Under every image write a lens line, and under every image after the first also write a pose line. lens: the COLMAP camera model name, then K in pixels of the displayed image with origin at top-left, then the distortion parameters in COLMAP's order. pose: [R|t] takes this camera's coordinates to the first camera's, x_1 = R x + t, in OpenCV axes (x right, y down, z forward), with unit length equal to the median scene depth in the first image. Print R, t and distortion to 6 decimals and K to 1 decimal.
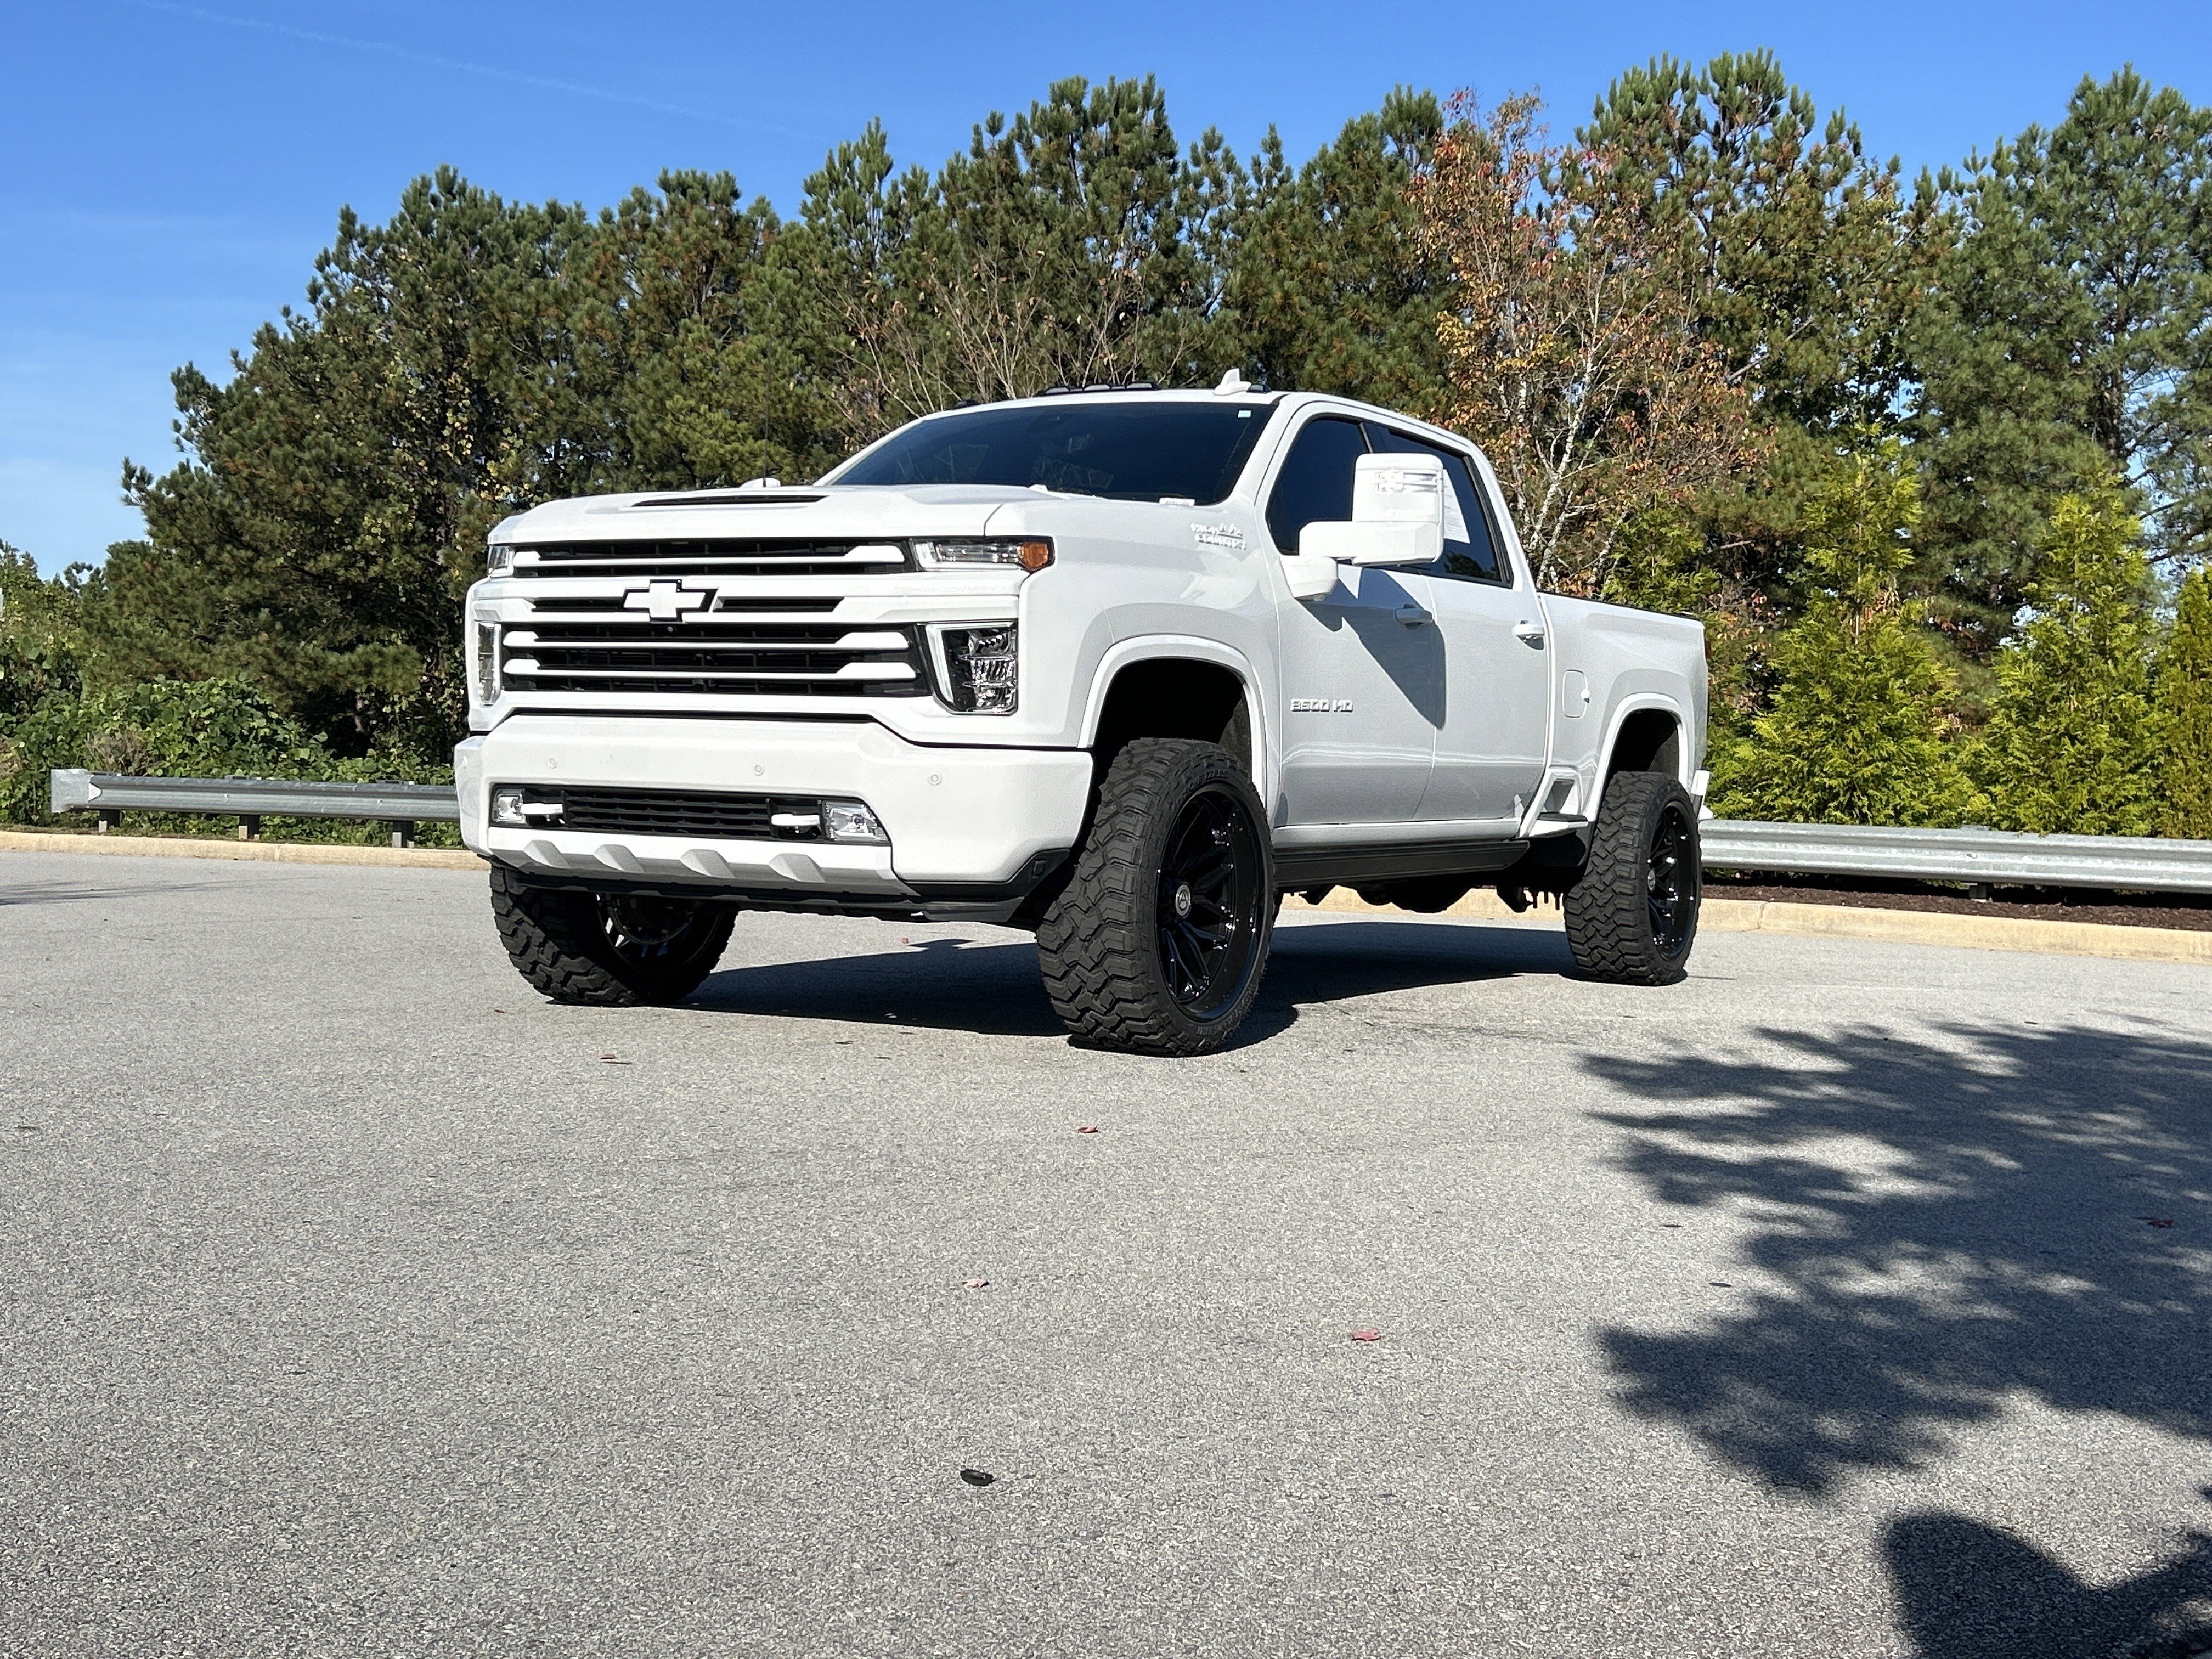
lens RADIAL K [[3122.0, 0, 1062.5], [0, 3122.0, 819.8], [0, 0, 1]] dist [0.177972, -0.721307]
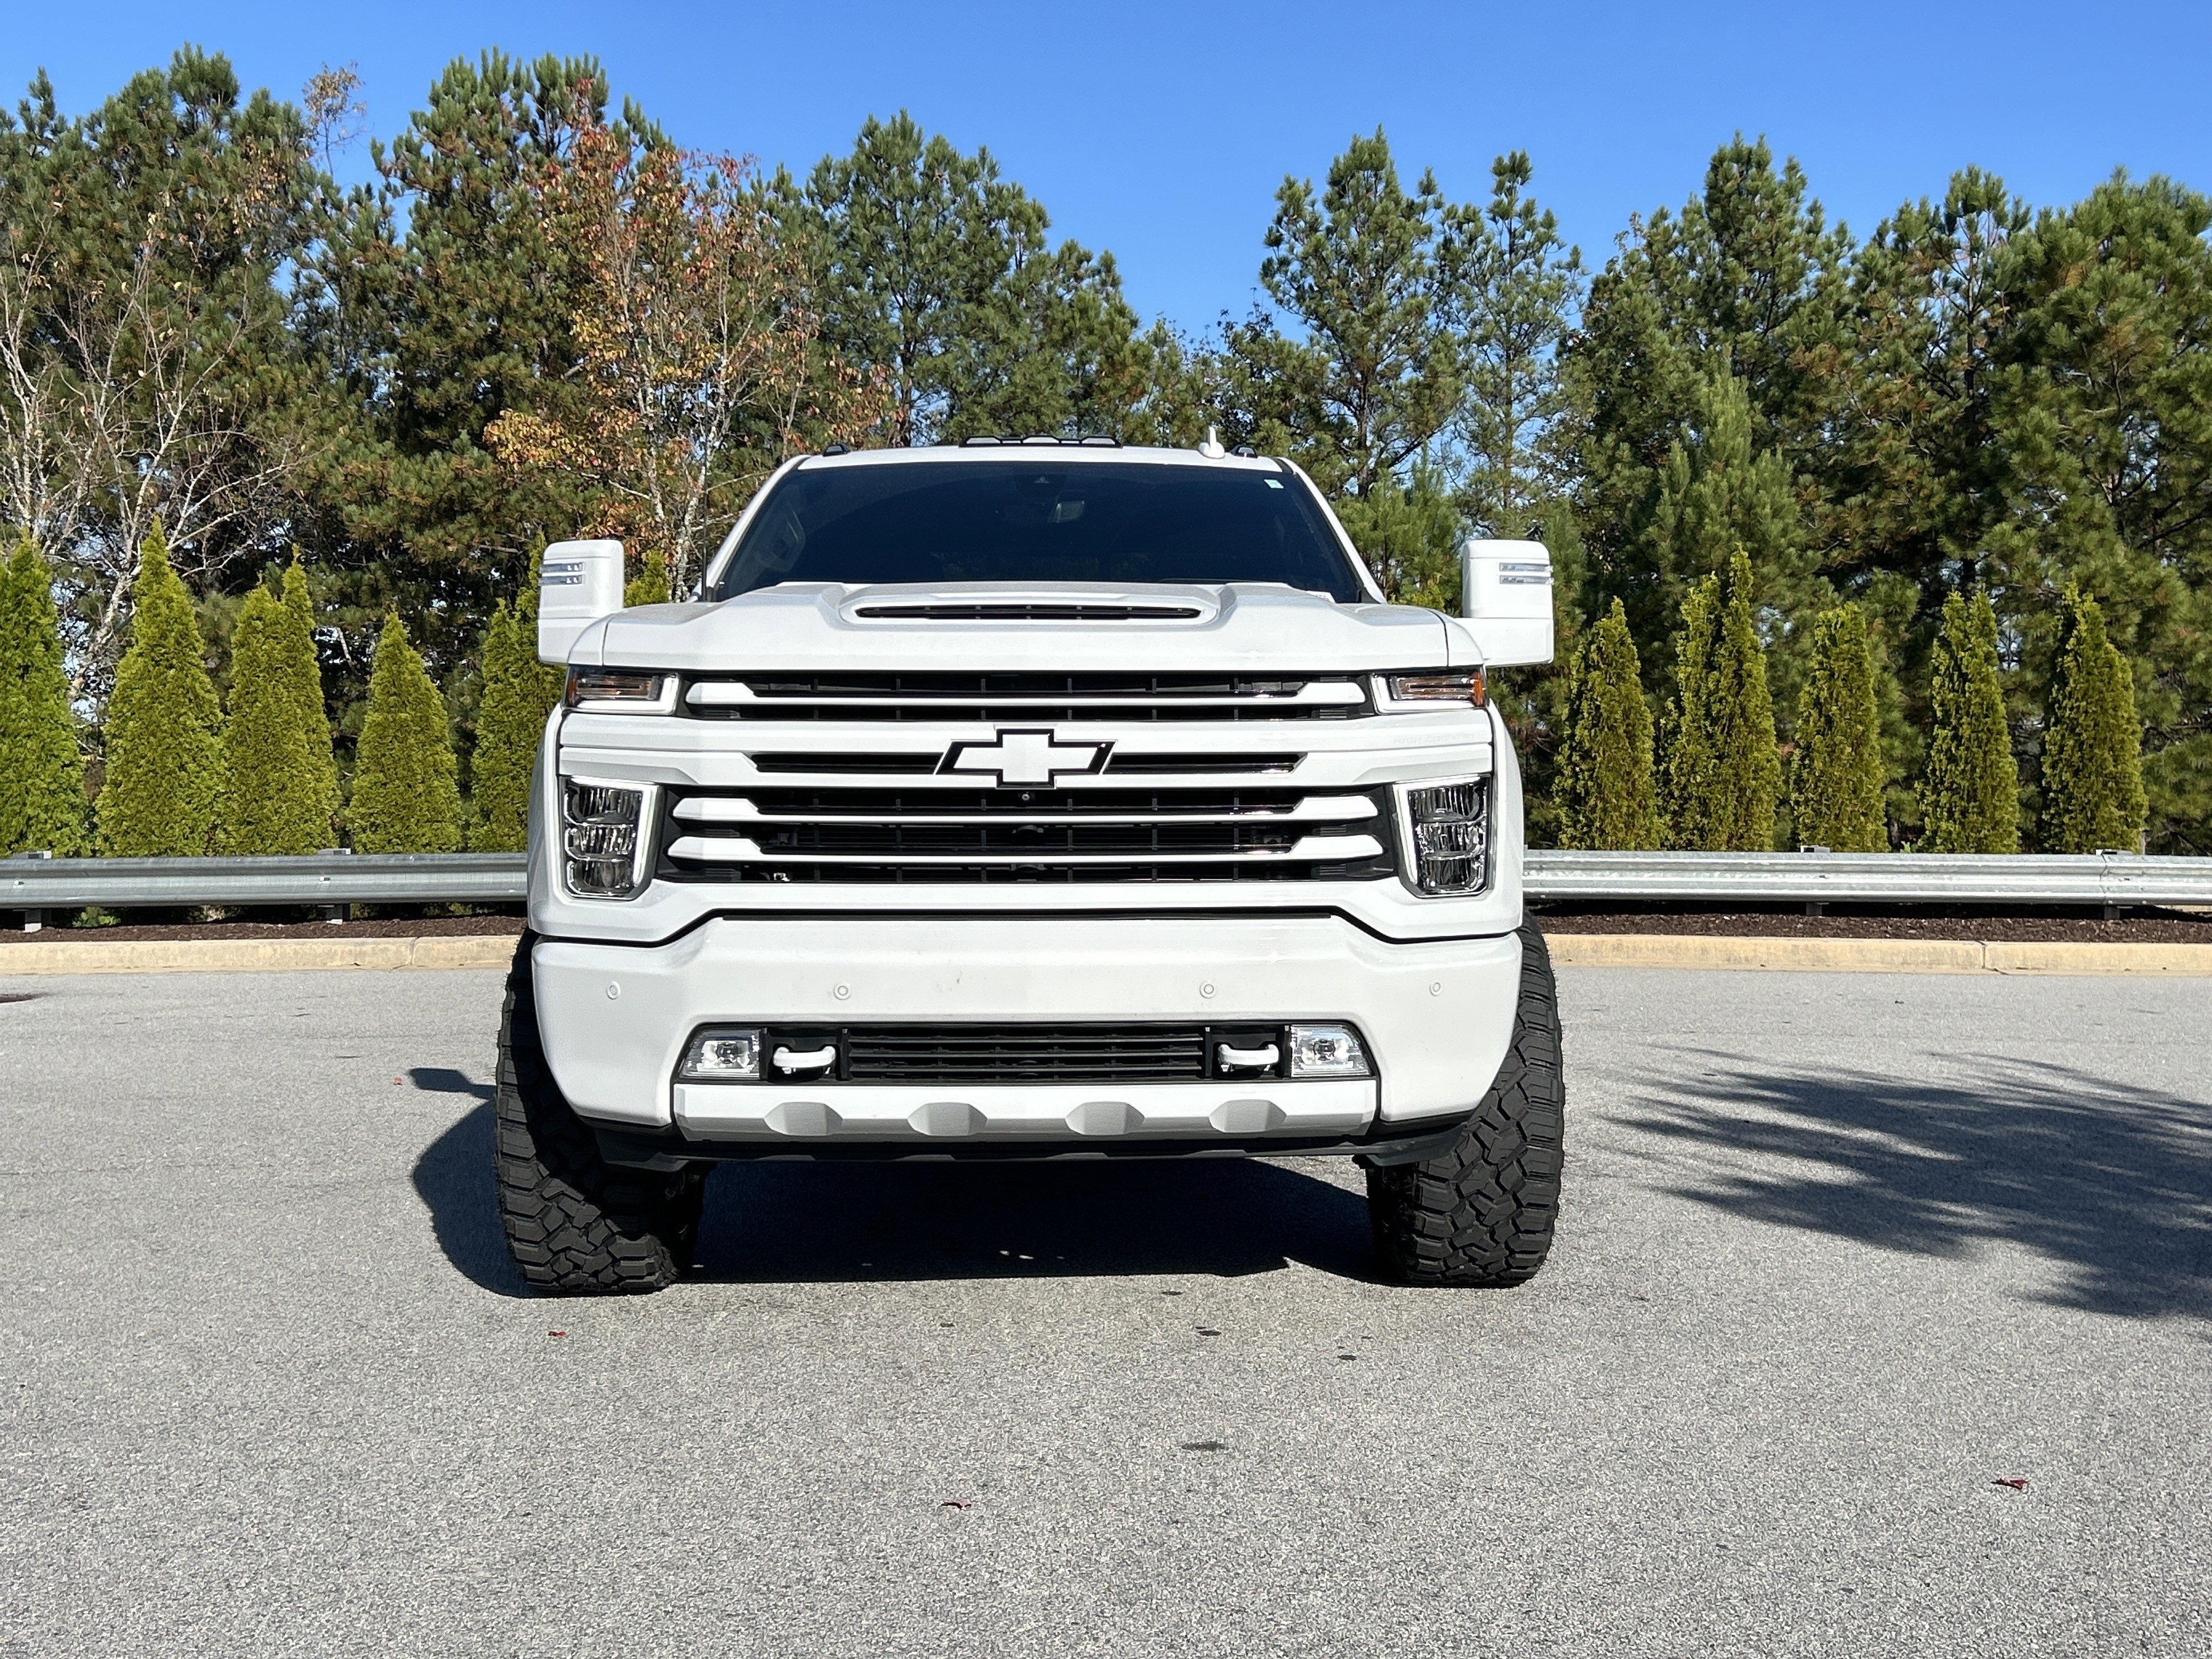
lens RADIAL K [[2642.1, 0, 1106.0], [0, 2642.1, 829.5], [0, 0, 1]] dist [0.106382, -0.257559]
pose [[0.801192, -0.055111, 0.595865, -0.458770], [0.029241, 0.998166, 0.053002, -0.082831], [-0.597693, -0.025041, 0.801334, 0.493280]]
